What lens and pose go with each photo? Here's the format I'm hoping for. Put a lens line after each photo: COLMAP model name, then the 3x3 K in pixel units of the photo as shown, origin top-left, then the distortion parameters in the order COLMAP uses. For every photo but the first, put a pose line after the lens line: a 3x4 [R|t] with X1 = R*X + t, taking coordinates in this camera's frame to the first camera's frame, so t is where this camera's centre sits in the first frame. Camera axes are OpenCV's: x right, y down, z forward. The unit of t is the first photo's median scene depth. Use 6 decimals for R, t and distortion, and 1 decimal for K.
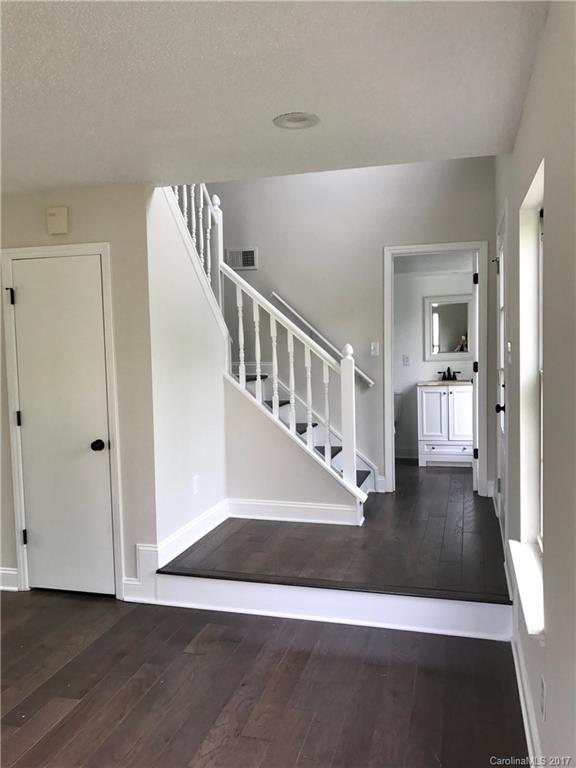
lens RADIAL K [[629.8, 0, 285.3], [0, 629.8, 389.2], [0, 0, 1]] dist [0.015080, -0.002088]
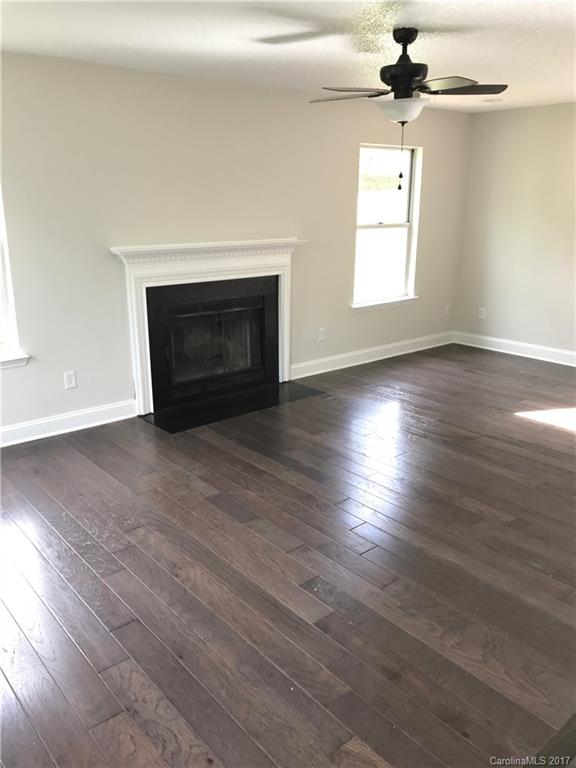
lens RADIAL K [[638.2, 0, 288.0], [0, 638.2, 384.0], [0, 0, 1]] dist [0.027949, -0.001348]
pose [[-0.569654, 0.257307, -0.780568, 0.331019], [-0.047399, 0.937864, 0.343750, -0.147666], [0.820517, 0.232817, -0.522062, 1.403540]]
